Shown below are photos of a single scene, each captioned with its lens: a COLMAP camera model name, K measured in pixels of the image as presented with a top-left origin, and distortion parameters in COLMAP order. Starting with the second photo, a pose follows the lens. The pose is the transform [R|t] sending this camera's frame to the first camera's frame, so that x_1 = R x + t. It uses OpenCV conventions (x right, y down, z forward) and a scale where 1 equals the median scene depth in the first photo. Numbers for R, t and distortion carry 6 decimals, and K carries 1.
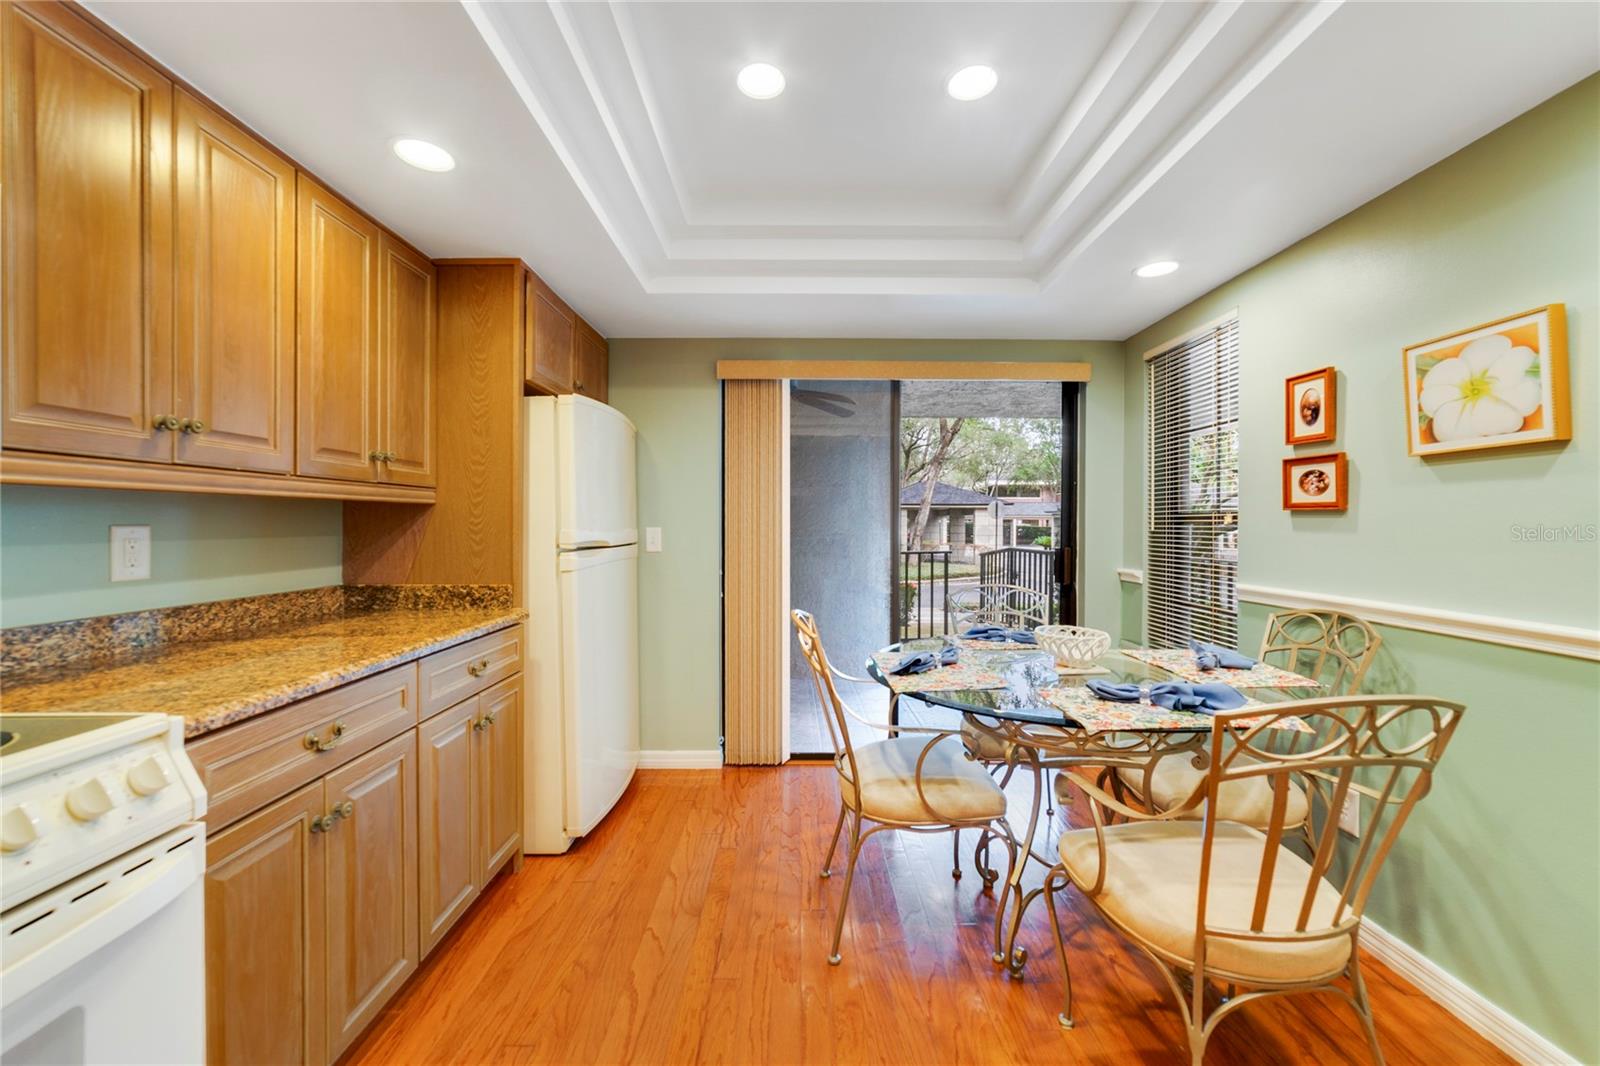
lens RADIAL K [[618.5, 0, 803.0], [0, 618.5, 527.3], [0, 0, 1]] dist [-0.017684, 0.005012]
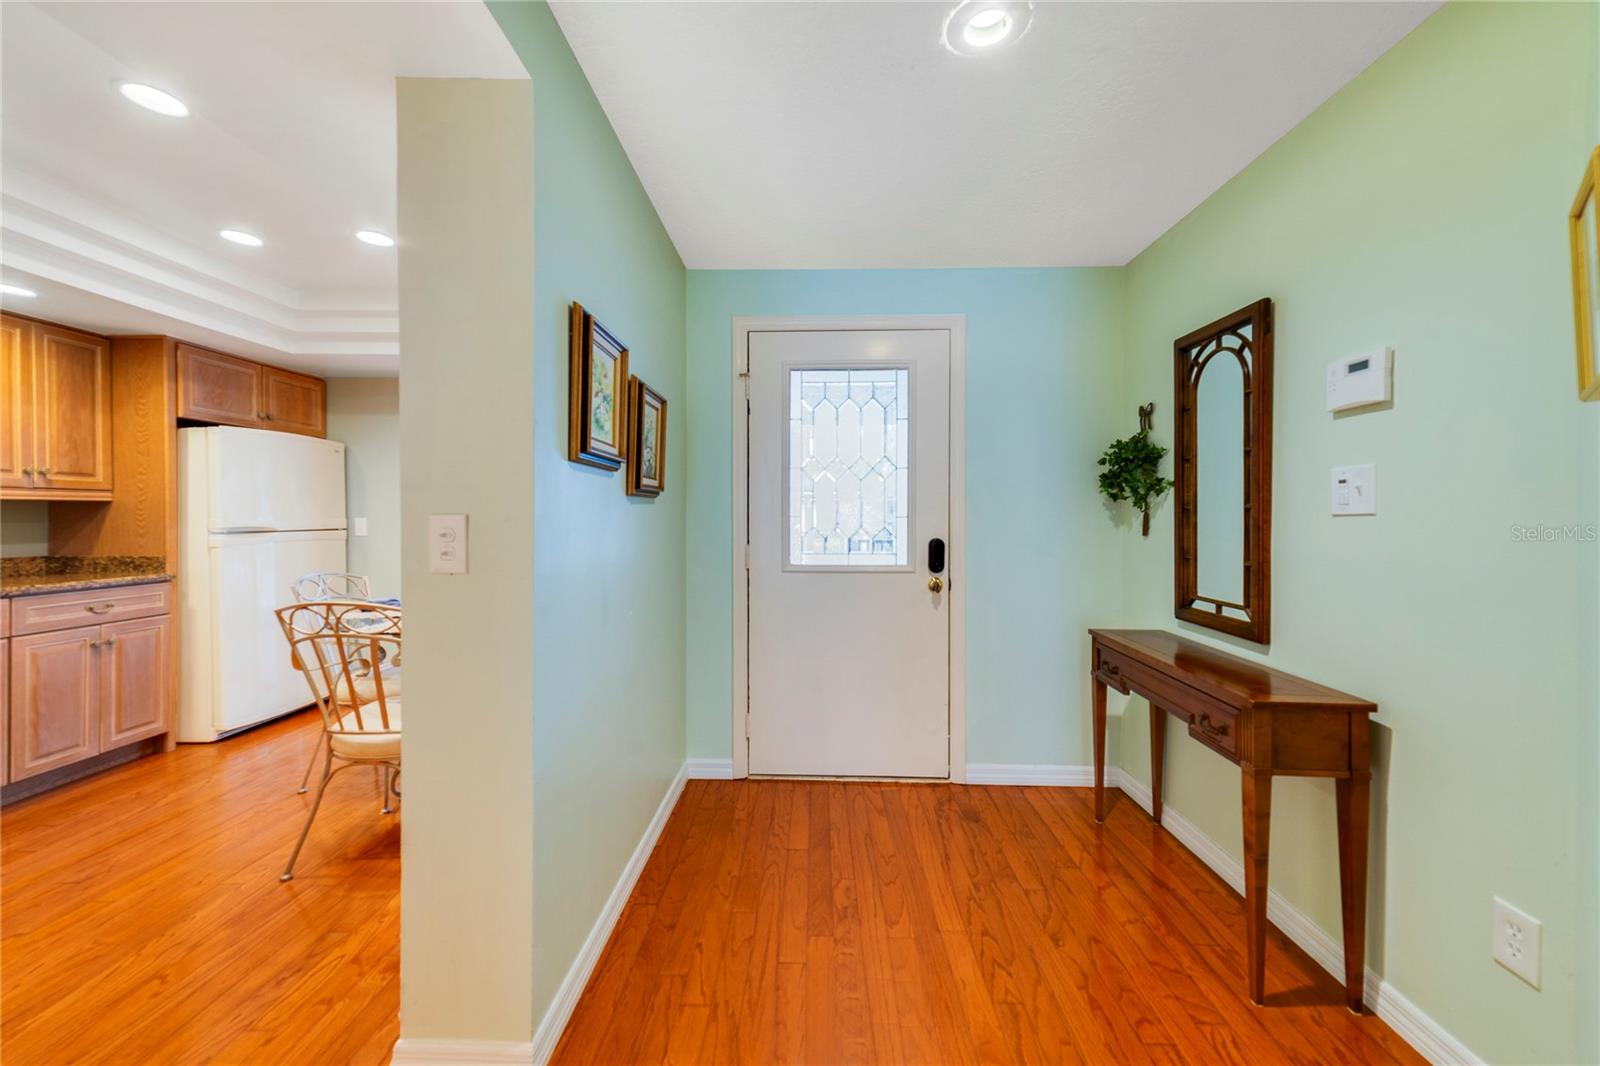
lens RADIAL K [[600.5, 0, 803.2], [0, 600.5, 527.9], [0, 0, 1]] dist [0.017389, 0.000046]
pose [[0.999048, 0.000968, -0.043622, 1.140226], [-0.000440, 0.999927, 0.012112, 0.007177], [0.043630, -0.012081, 0.998975, -0.407805]]
